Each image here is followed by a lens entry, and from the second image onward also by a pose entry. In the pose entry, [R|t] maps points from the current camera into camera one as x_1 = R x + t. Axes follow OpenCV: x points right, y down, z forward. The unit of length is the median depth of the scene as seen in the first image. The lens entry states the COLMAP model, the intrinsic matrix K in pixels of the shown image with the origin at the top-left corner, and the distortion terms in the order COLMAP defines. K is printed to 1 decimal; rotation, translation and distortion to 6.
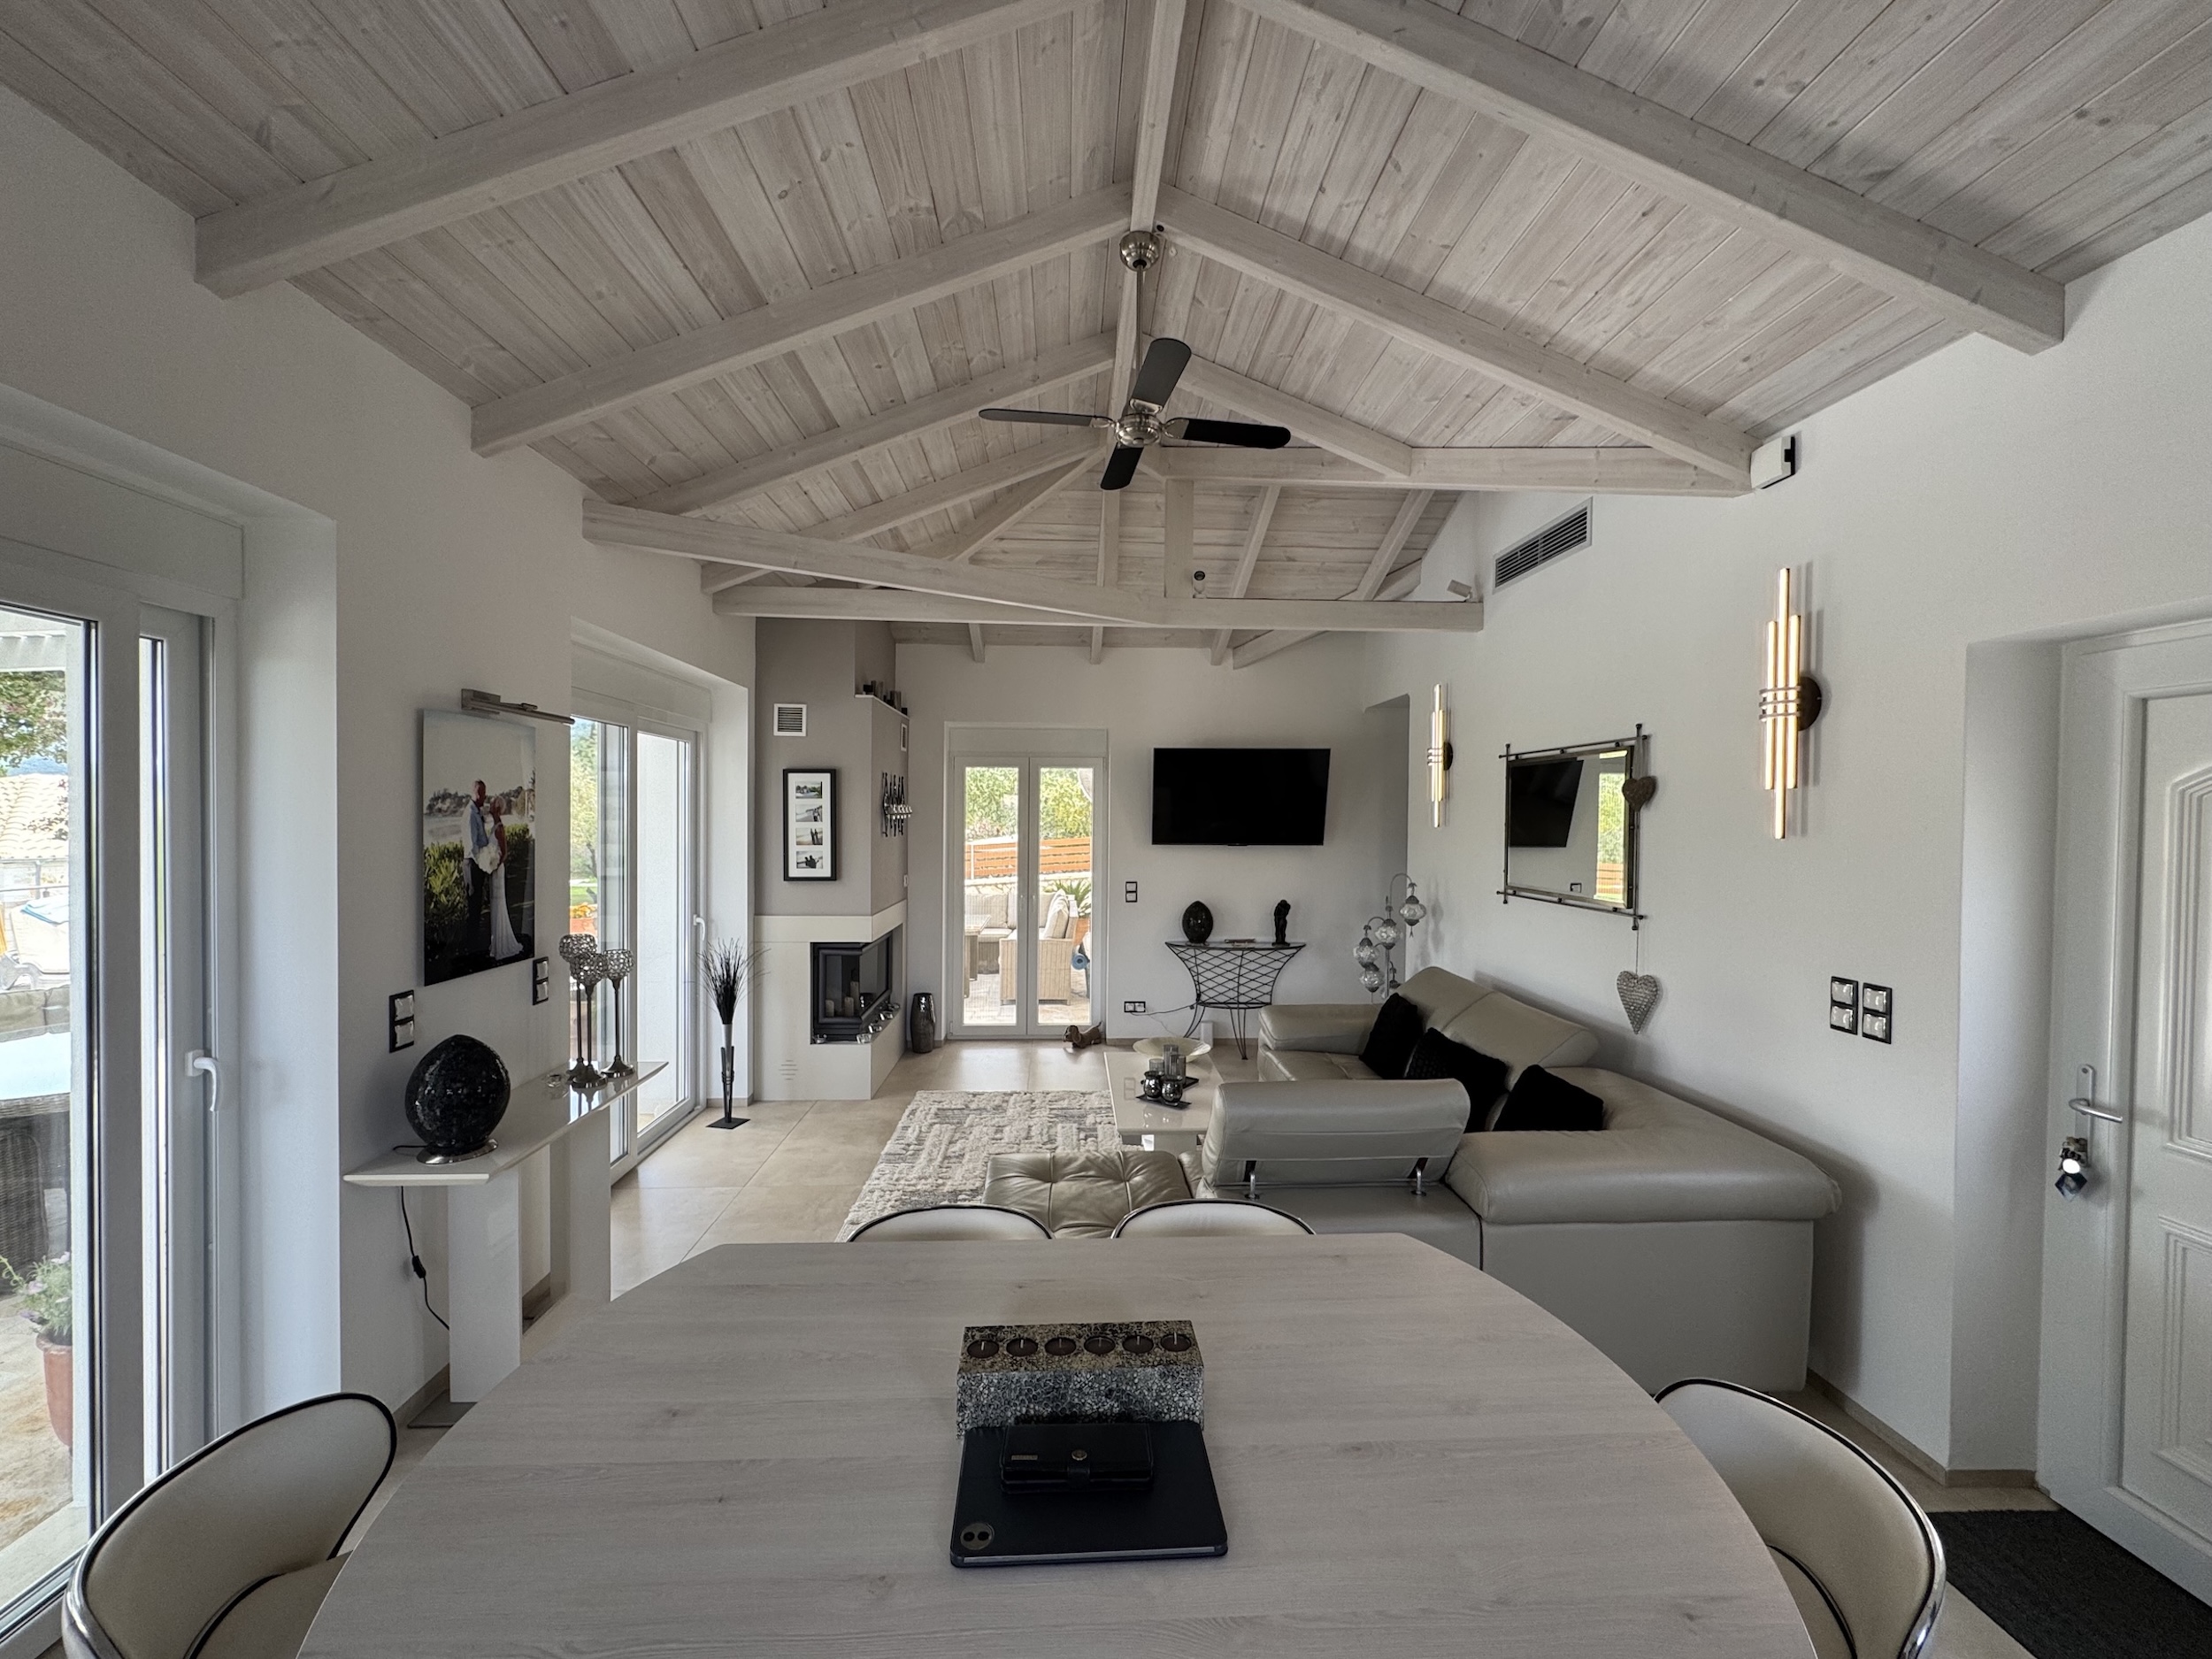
lens RADIAL K [[881.2, 0, 1103.3], [0, 881.2, 830.5], [0, 0, 1]] dist [-0.002338, -0.000011]
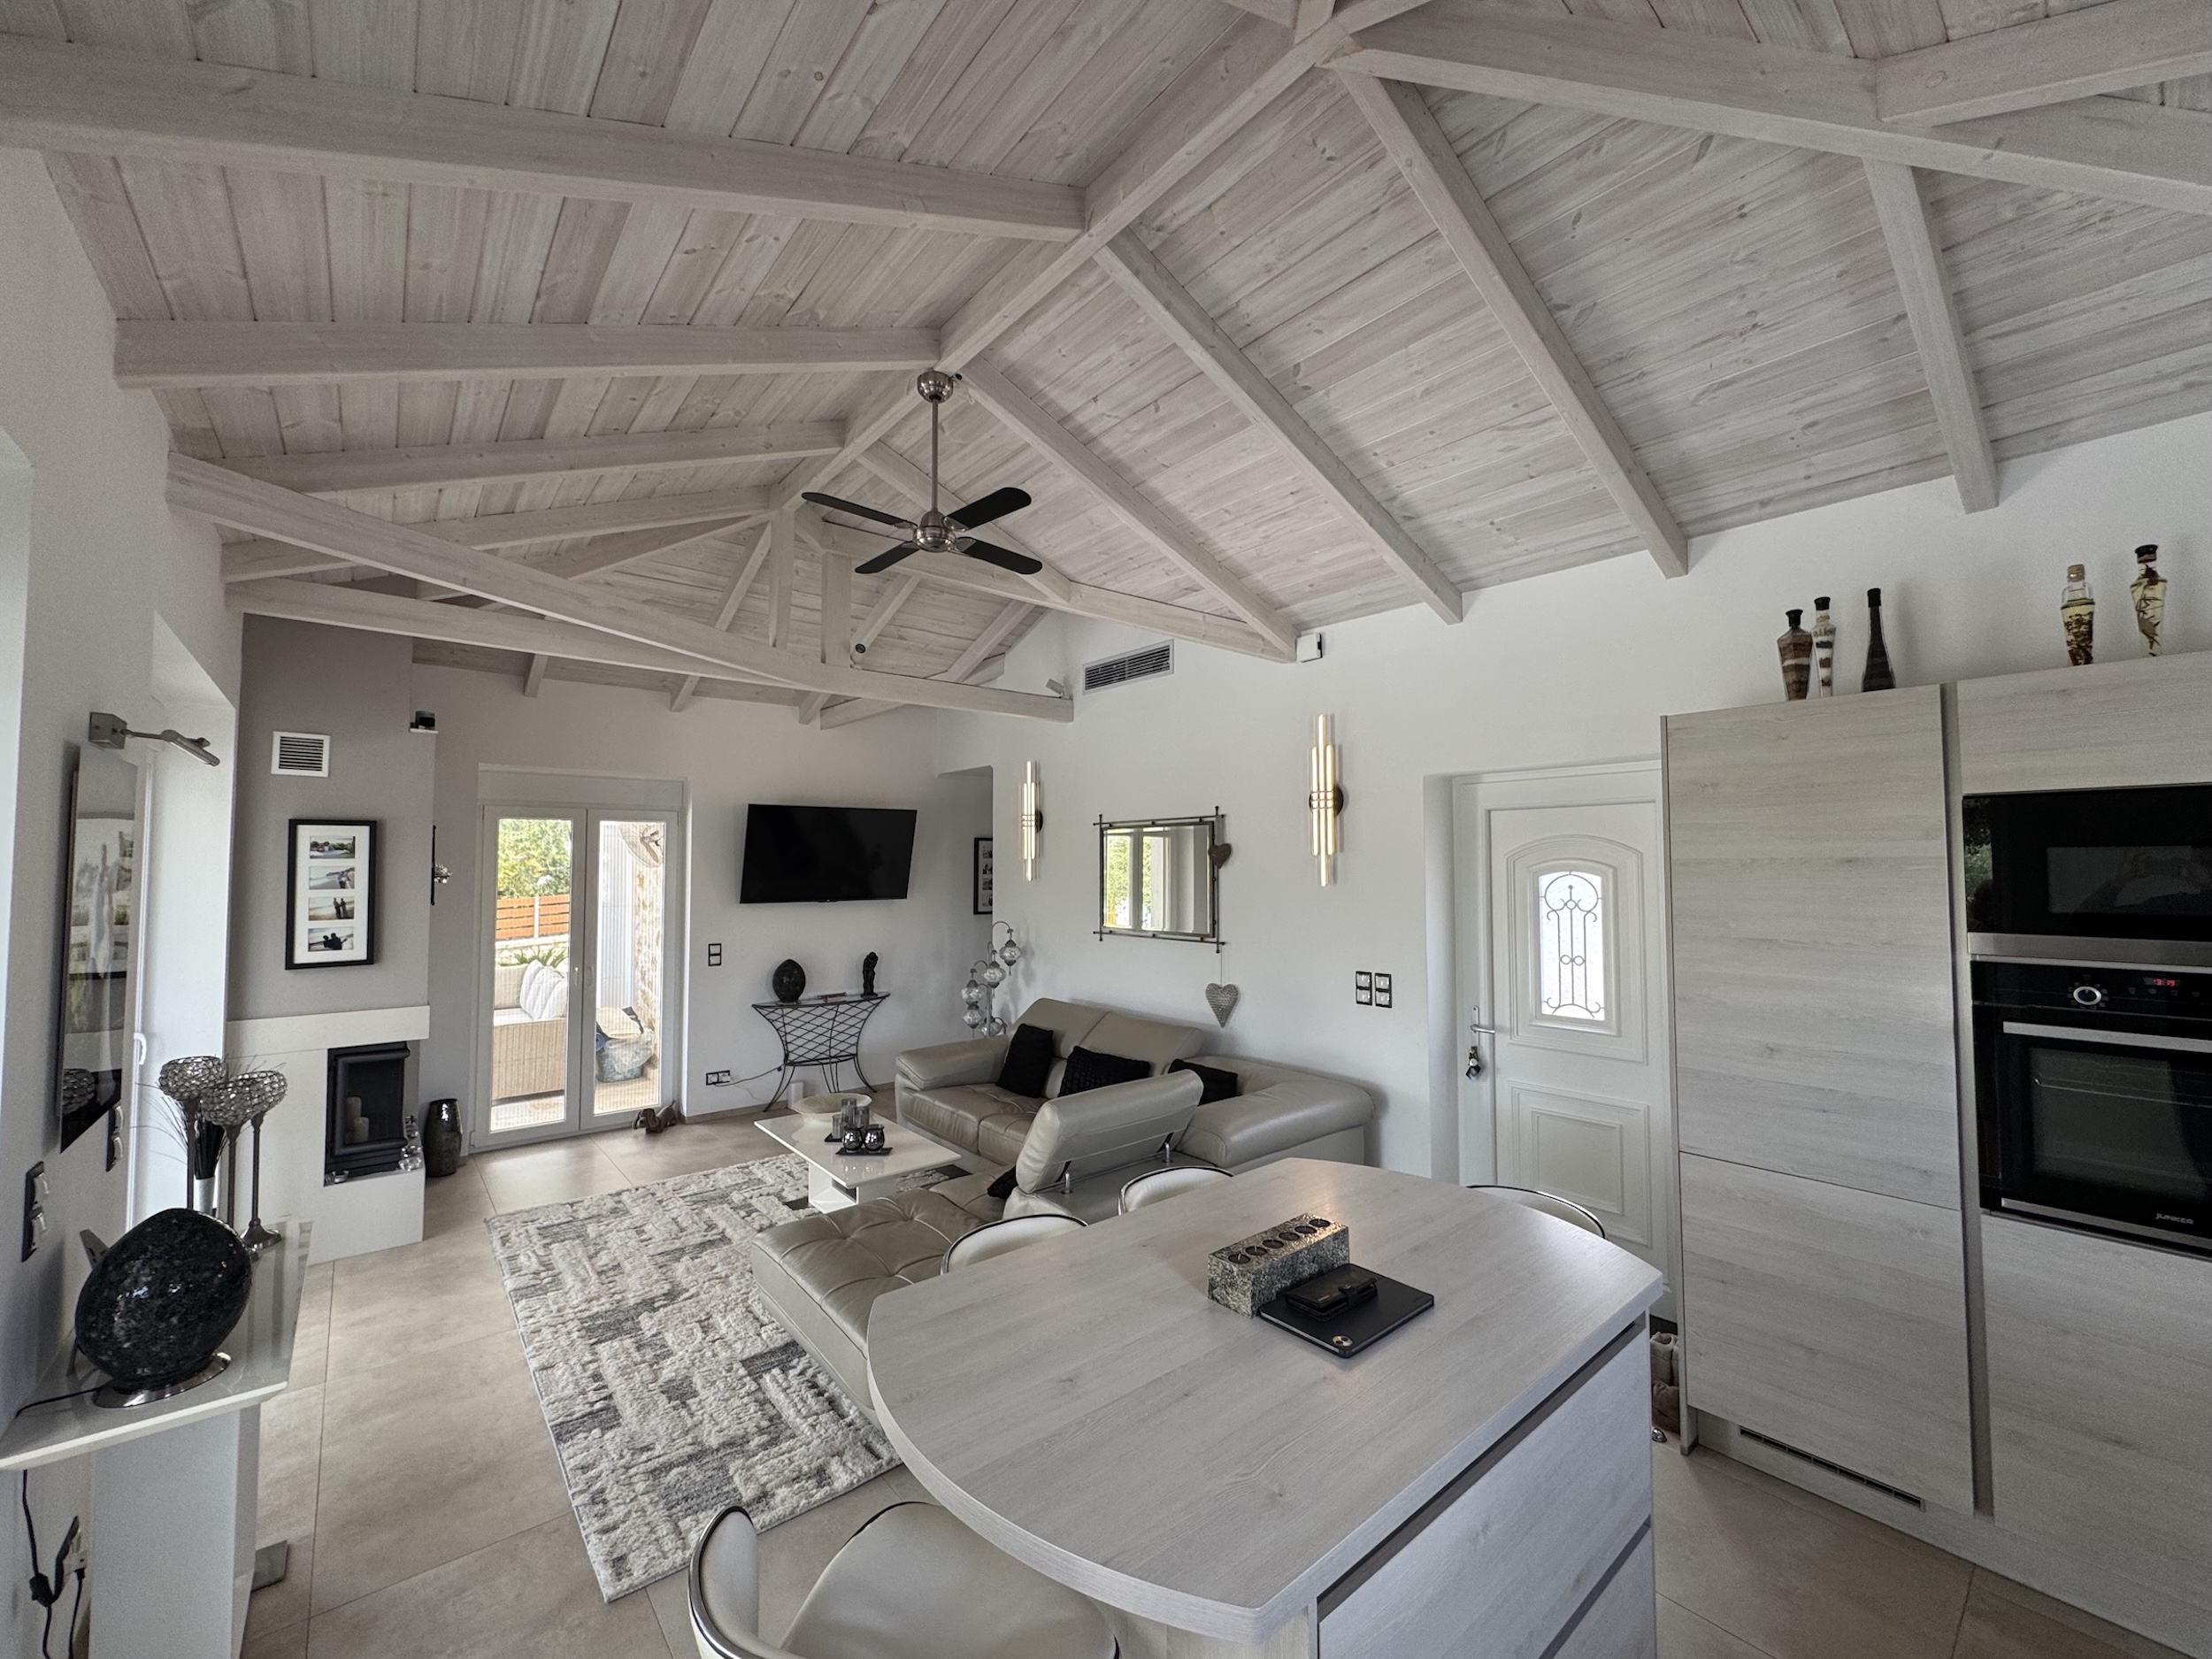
lens RADIAL K [[881.2, 0, 1103.3], [0, 881.2, 830.5], [0, 0, 1]] dist [-0.002338, -0.000011]
pose [[0.798223, 0.015550, 0.602162, -0.339856], [0.018682, 0.998547, -0.050552, -0.012372], [-0.602073, 0.051601, 0.796772, -0.014025]]
